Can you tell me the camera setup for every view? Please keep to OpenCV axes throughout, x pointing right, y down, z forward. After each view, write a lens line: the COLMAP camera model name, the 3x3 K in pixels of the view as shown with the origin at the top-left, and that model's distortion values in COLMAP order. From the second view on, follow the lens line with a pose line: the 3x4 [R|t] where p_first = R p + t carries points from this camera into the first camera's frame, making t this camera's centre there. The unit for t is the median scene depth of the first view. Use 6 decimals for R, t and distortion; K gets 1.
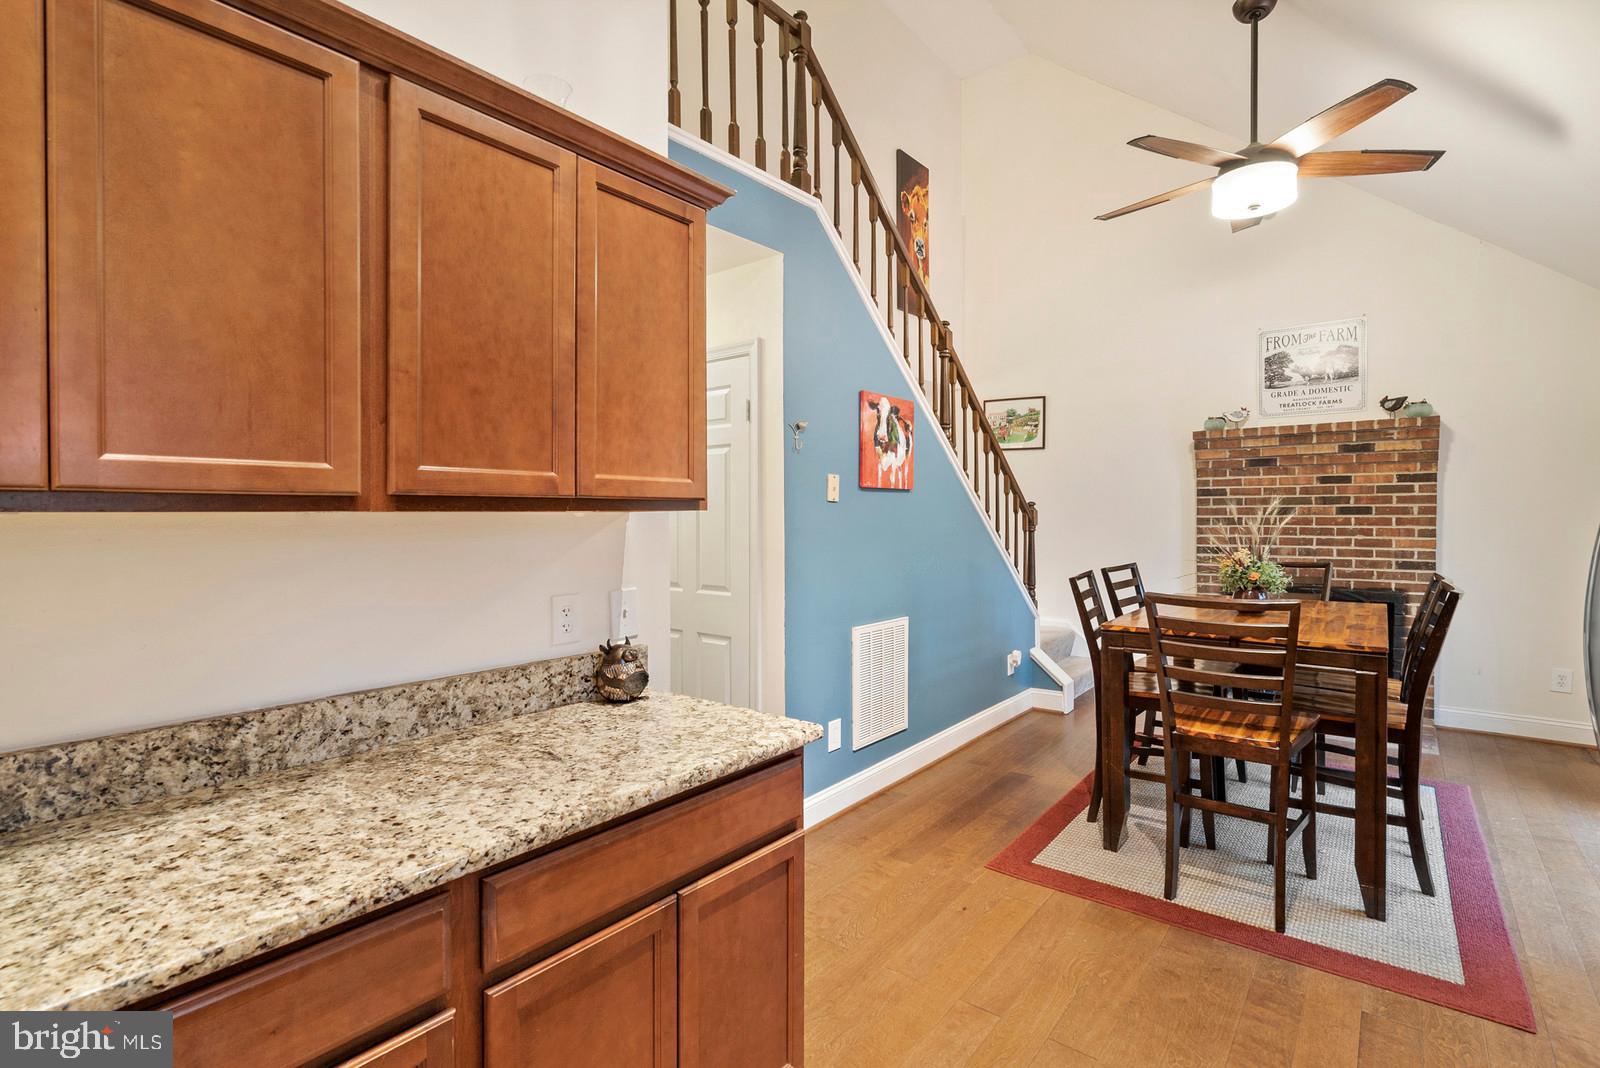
lens RADIAL K [[743.8, 0, 813.4], [0, 743.8, 515.7], [0, 0, 1]] dist [-0.008417, 0.003781]
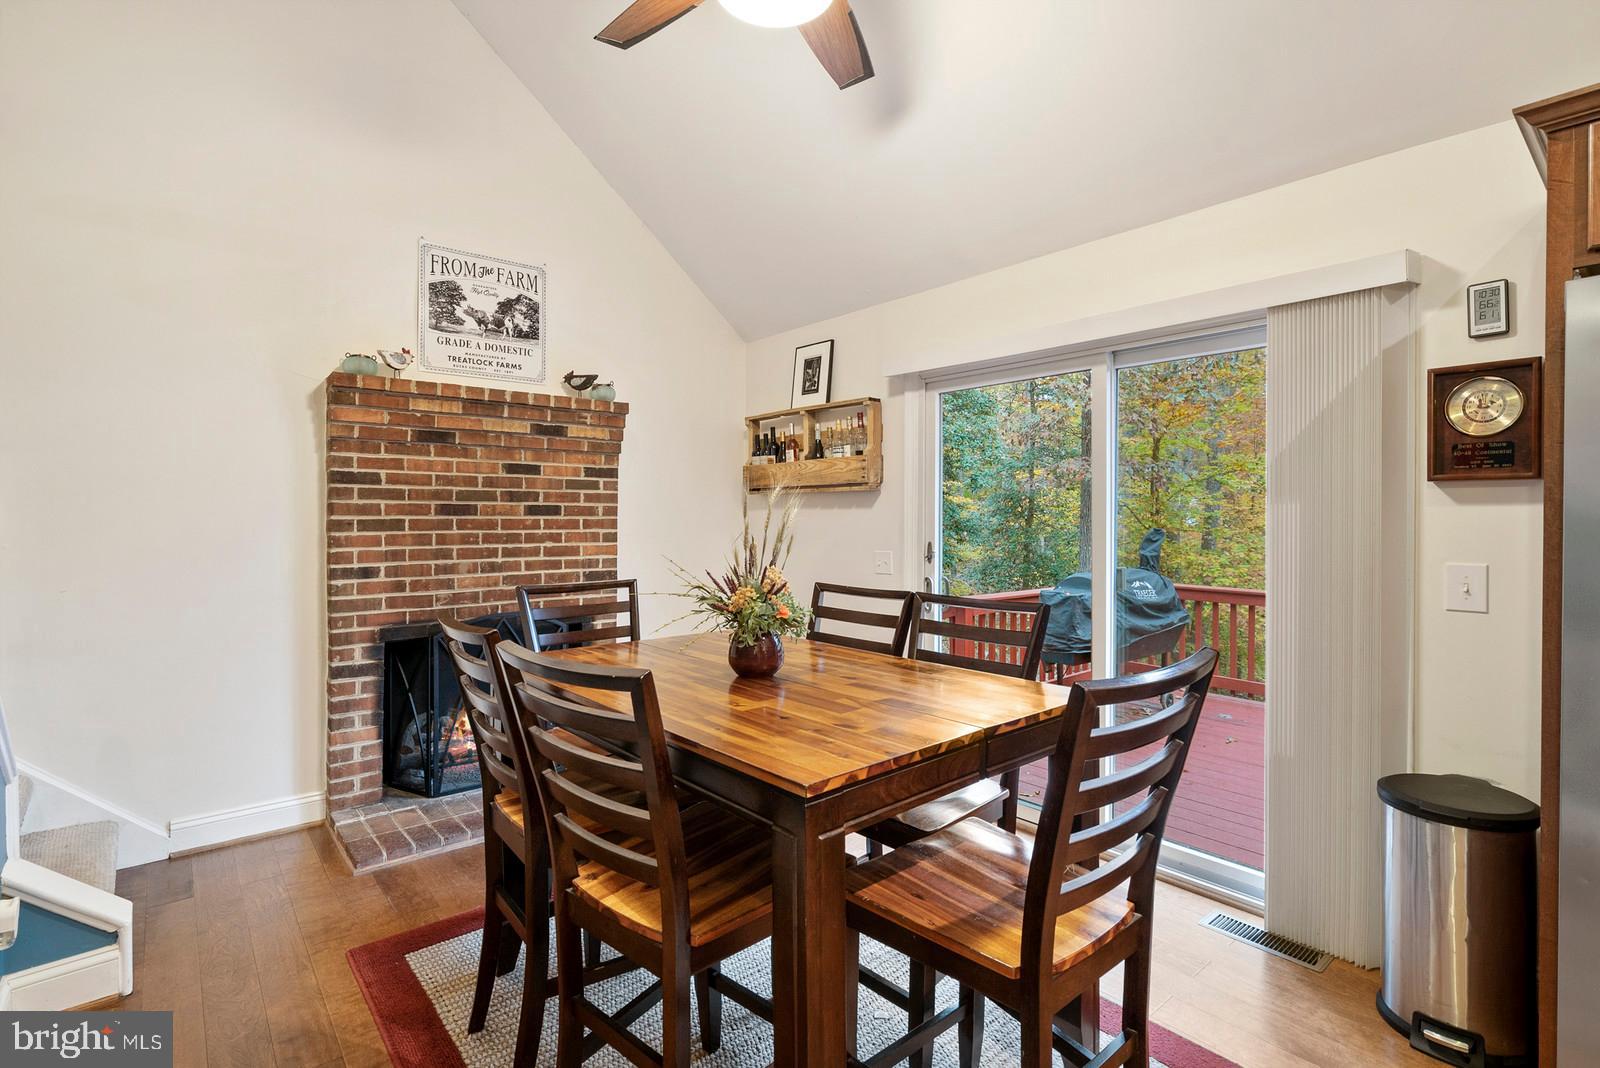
lens RADIAL K [[743.8, 0, 812.0], [0, 743.8, 516.5], [0, 0, 1]] dist [-0.008417, 0.003781]
pose [[0.211202, 0.006480, 0.977421, 0.027215], [0.002040, 0.999973, -0.007070, 0.005705], [-0.977440, 0.003487, 0.211183, 0.557348]]
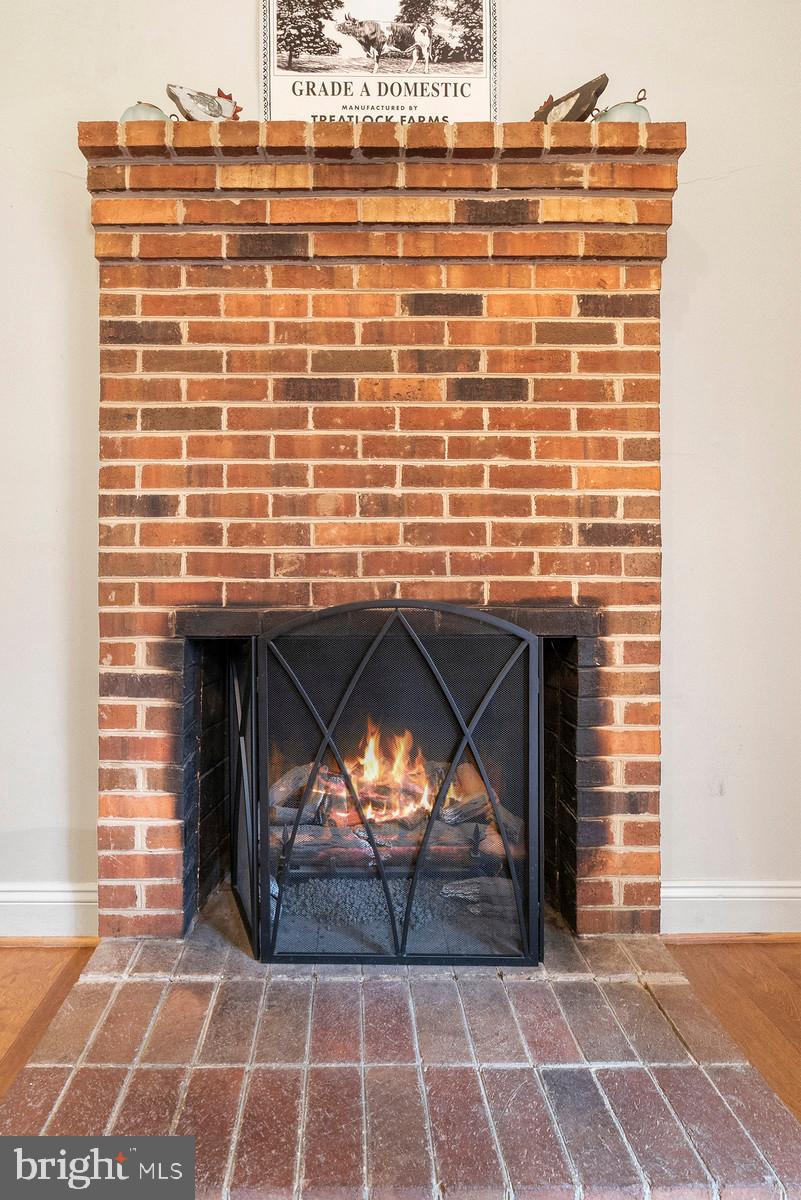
lens RADIAL K [[557.8, 0, 363.6], [0, 557.8, 552.8], [0, 0, 1]] dist [-0.008417, 0.003781]
pose [[0.811141, 0.012839, 0.584710, 0.517284], [0.000850, 0.999732, -0.023132, 0.079752], [-0.584850, 0.019260, 0.810913, 0.810663]]
